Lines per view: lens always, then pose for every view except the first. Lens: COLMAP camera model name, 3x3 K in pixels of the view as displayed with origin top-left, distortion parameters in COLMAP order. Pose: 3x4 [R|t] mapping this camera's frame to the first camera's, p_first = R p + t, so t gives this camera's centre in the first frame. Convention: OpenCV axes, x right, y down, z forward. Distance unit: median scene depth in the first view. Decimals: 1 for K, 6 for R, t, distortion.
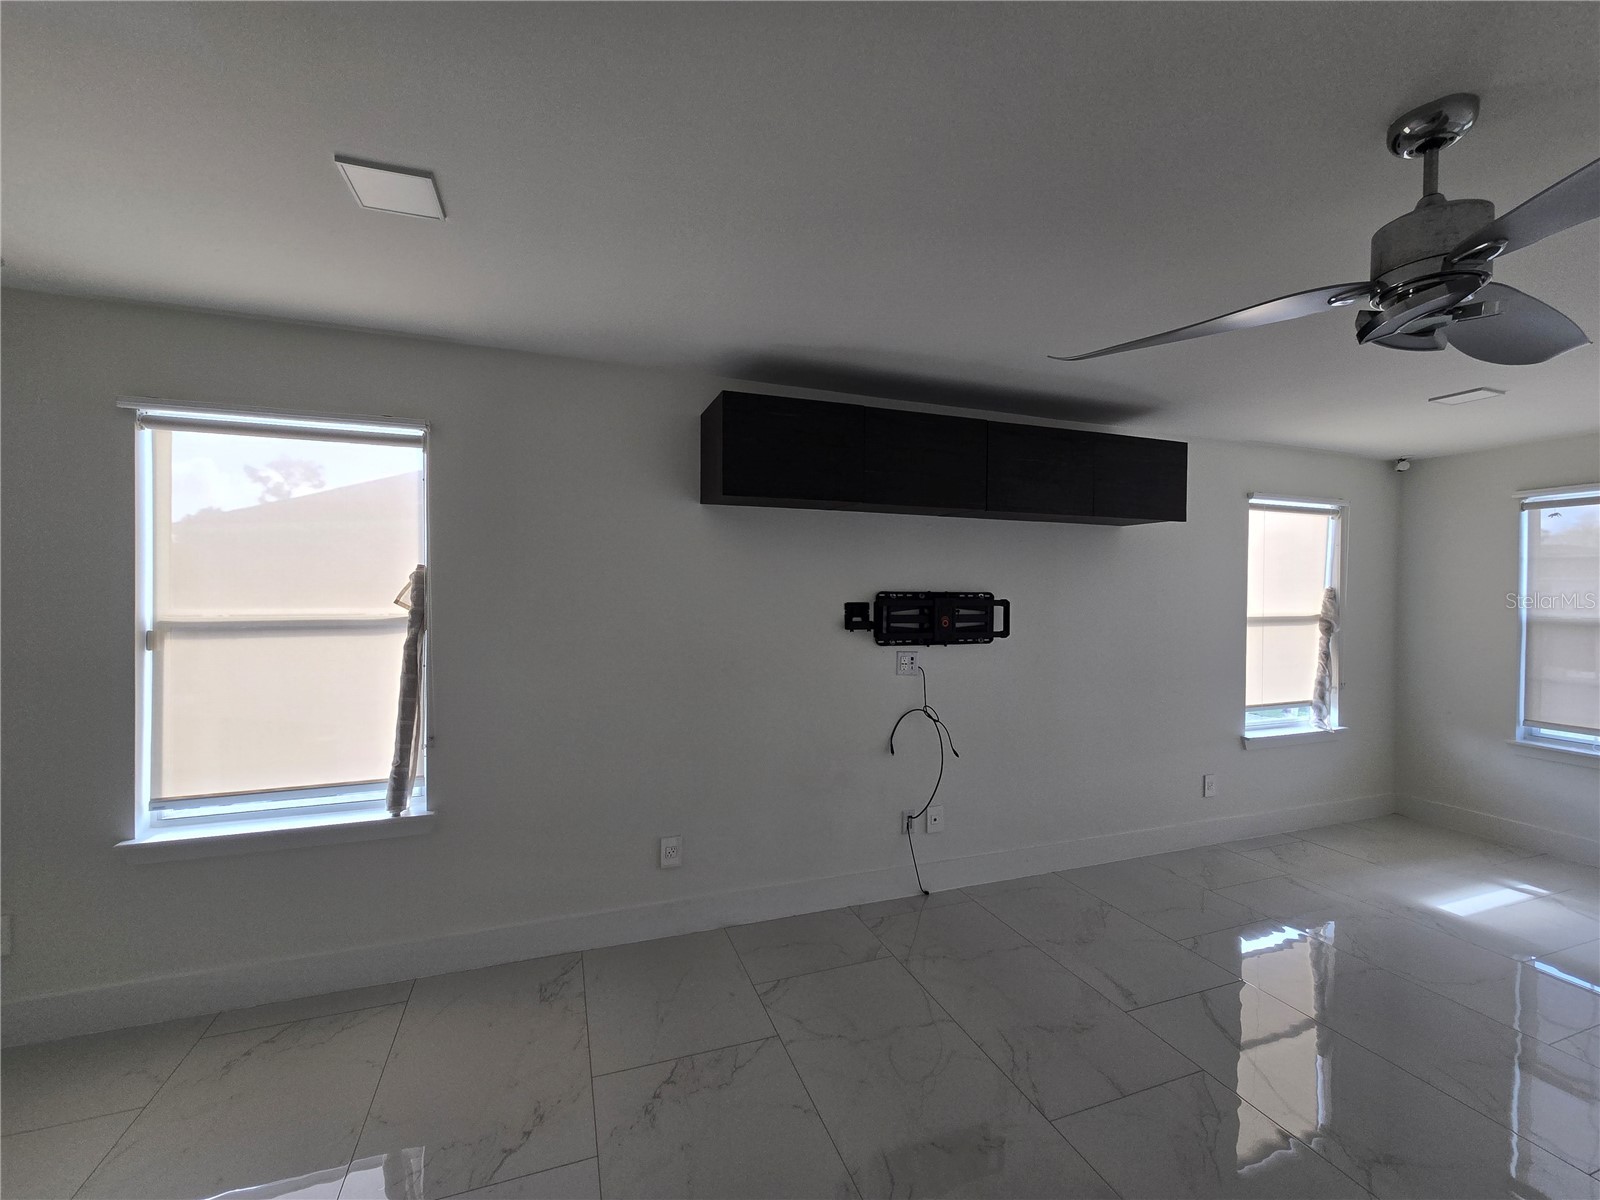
lens RADIAL K [[658.5, 0, 792.0], [0, 658.5, 595.4], [0, 0, 1]] dist [-0.003128, 0.001998]
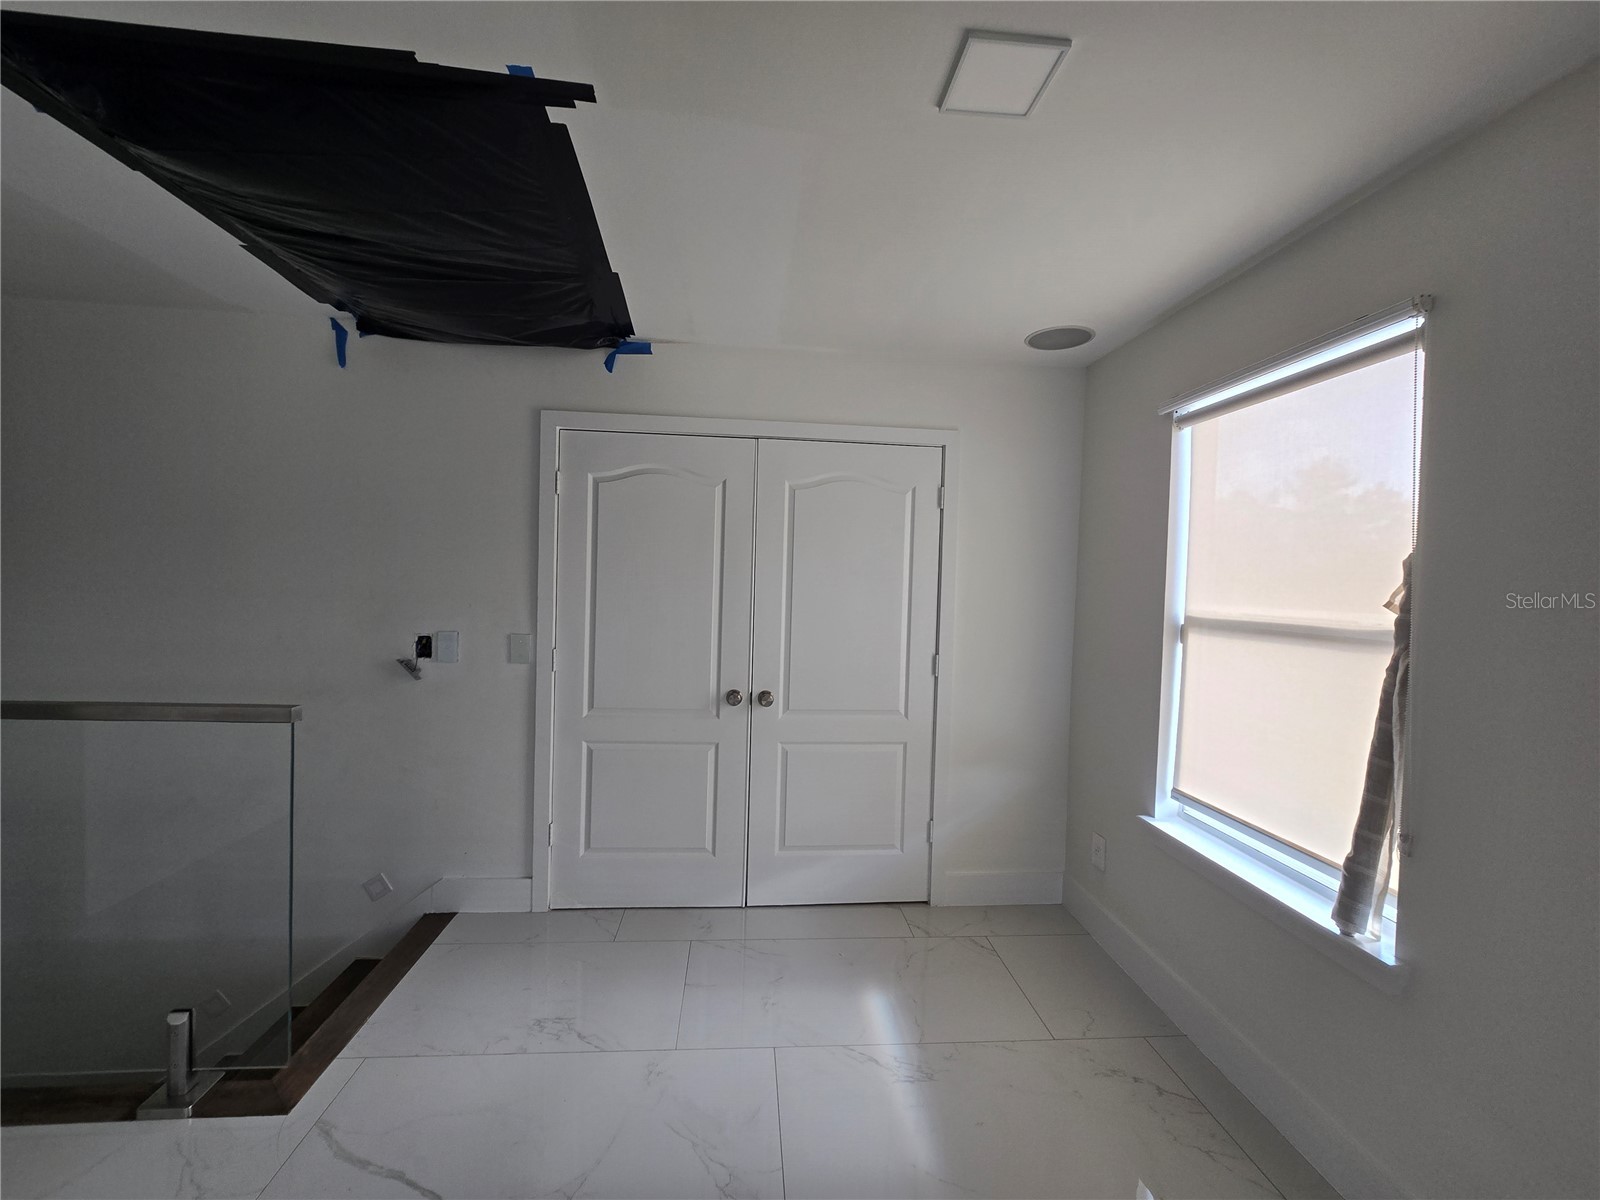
lens RADIAL K [[658.5, 0, 797.4], [0, 658.5, 595.1], [0, 0, 1]] dist [-0.003128, 0.001998]
pose [[-0.258575, 0.006091, -0.965972, 0.122680], [-0.046836, 0.998725, 0.018835, 0.011855], [0.964855, 0.050112, -0.257960, 0.485366]]
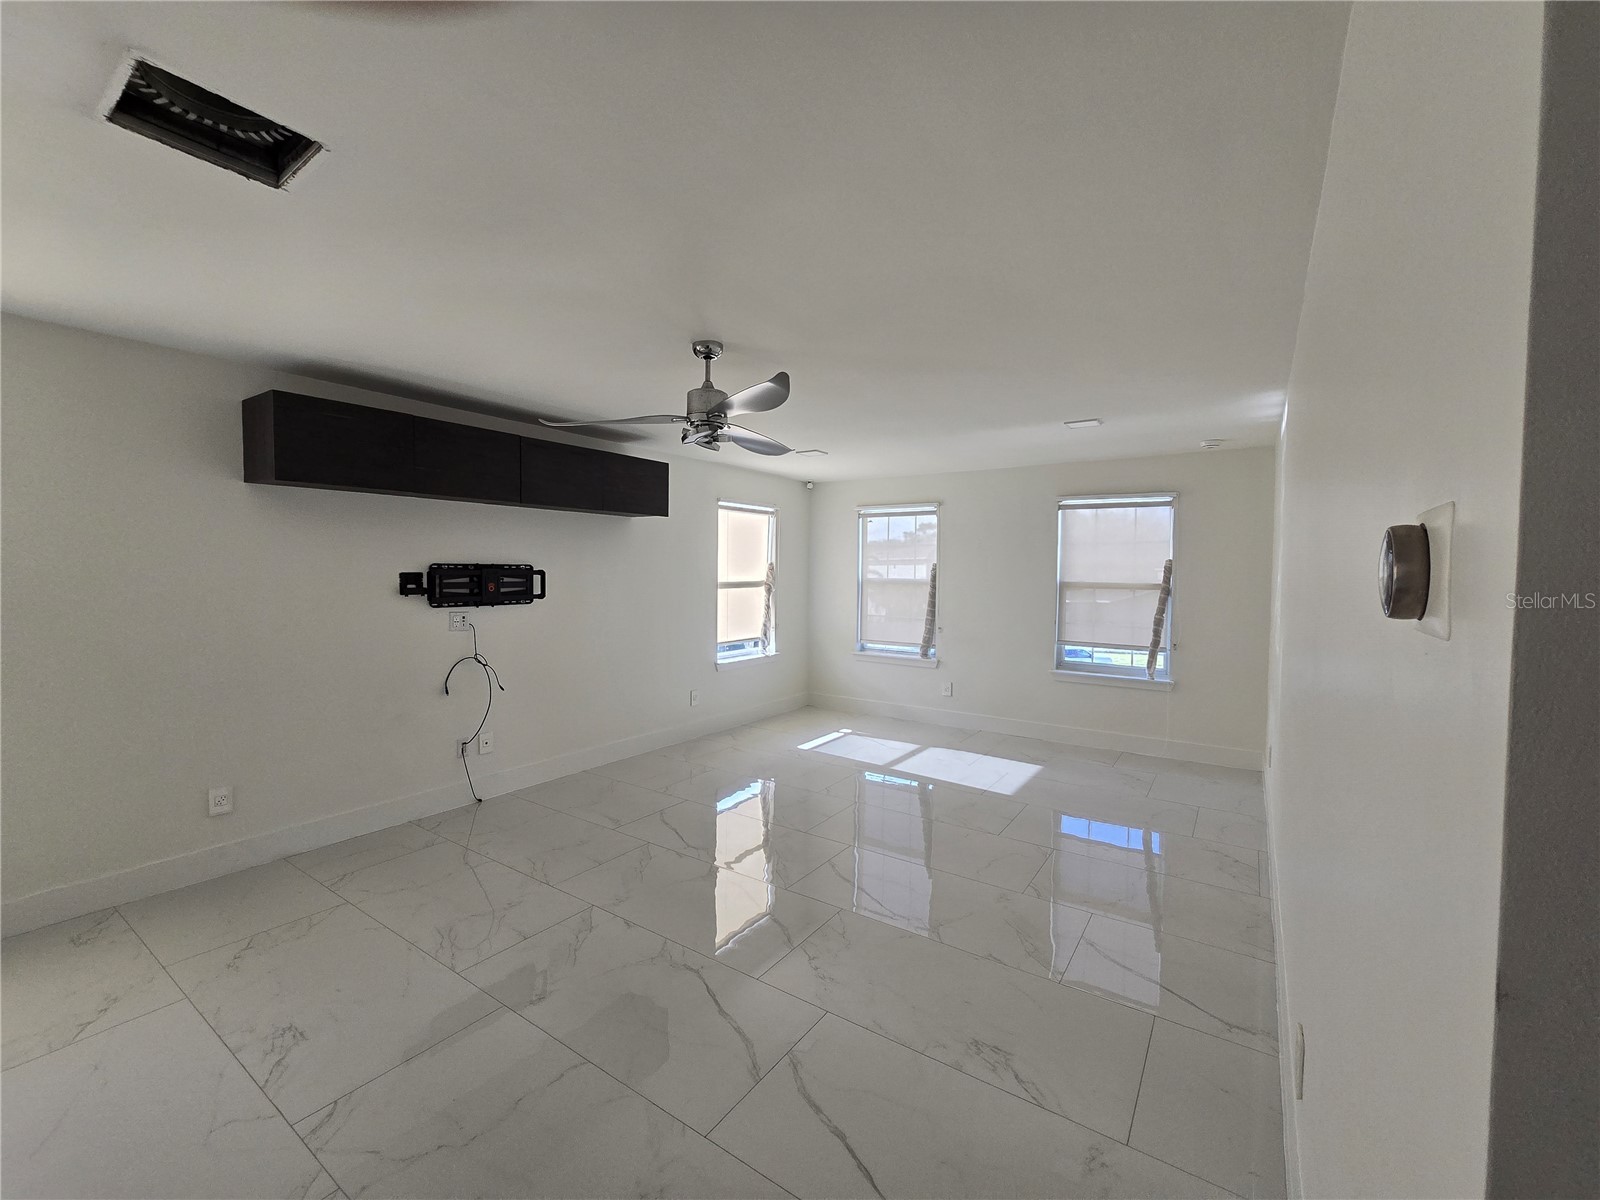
lens RADIAL K [[658.5, 0, 797.8], [0, 658.5, 594.7], [0, 0, 1]] dist [-0.003128, 0.001998]
pose [[0.812900, -0.023111, 0.581945, -0.028262], [0.000915, 0.999262, 0.038406, 0.005677], [-0.582403, -0.030688, 0.812321, -0.389003]]
